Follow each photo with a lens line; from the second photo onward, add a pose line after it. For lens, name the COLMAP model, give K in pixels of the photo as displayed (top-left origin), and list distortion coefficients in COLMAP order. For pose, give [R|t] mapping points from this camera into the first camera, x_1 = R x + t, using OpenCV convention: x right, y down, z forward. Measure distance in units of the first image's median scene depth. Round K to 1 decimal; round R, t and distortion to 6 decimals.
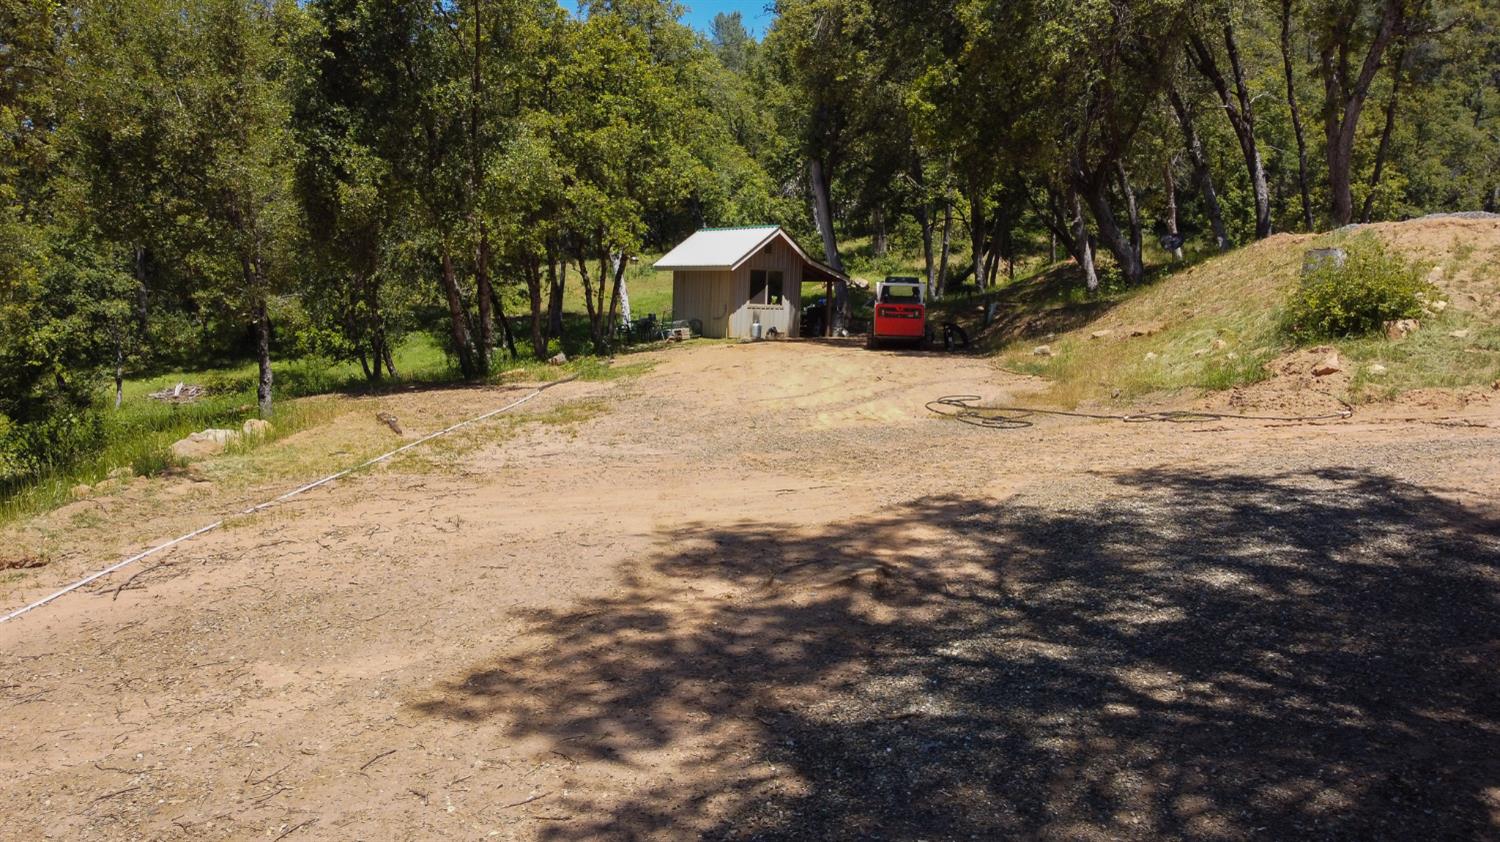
lens RADIAL K [[1151.4, 0, 721.3], [0, 1151.4, 428.3], [0, 0, 1]] dist [-0.004053, -0.009173]
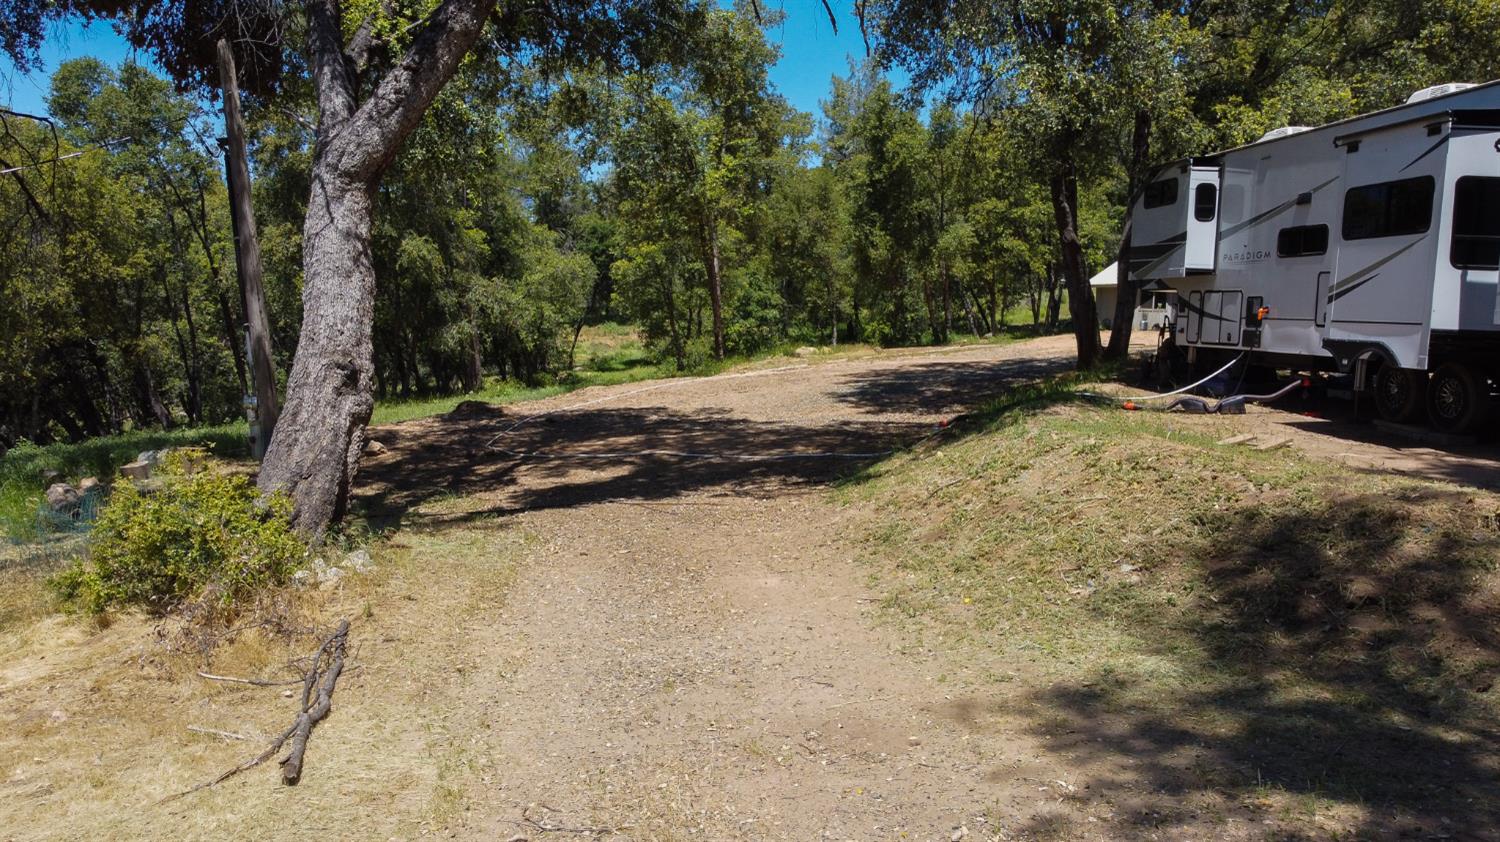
lens RADIAL K [[1151.4, 0, 752.7], [0, 1151.4, 416.8], [0, 0, 1]] dist [-0.004053, -0.009173]
pose [[0.882122, 0.036480, -0.469607, 0.491250], [-0.050274, 0.998593, -0.016862, 0.147974], [0.468331, 0.038483, 0.882715, -0.988077]]
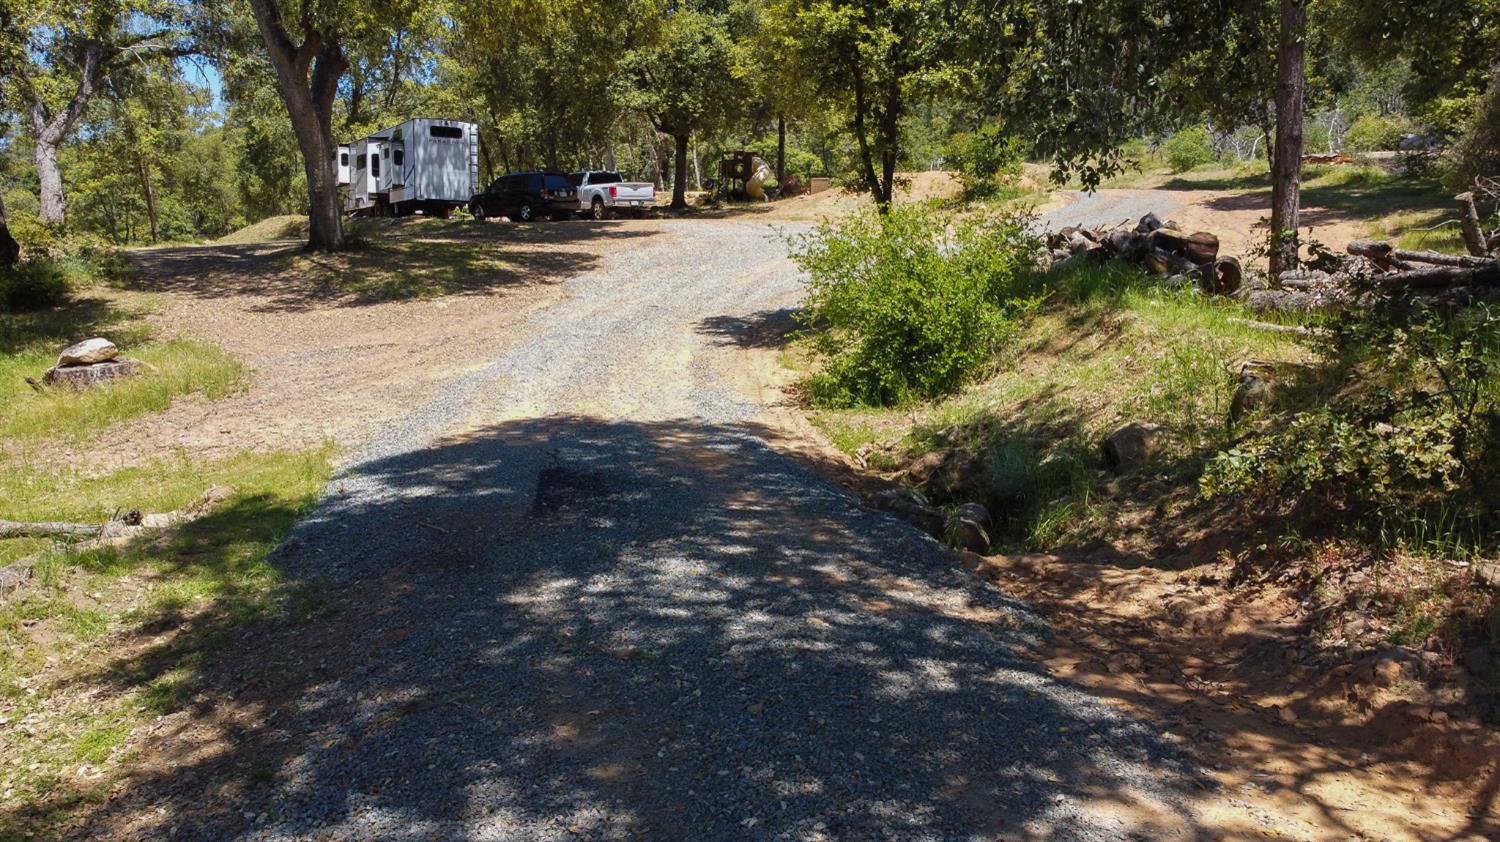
lens RADIAL K [[1151.4, 0, 737.3], [0, 1151.4, 418.7], [0, 0, 1]] dist [-0.004053, -0.009173]
pose [[0.999314, -0.013738, -0.034380, 1.262771], [0.013962, 0.999883, 0.006275, 0.495502], [0.034290, -0.006751, 0.999389, -2.465654]]
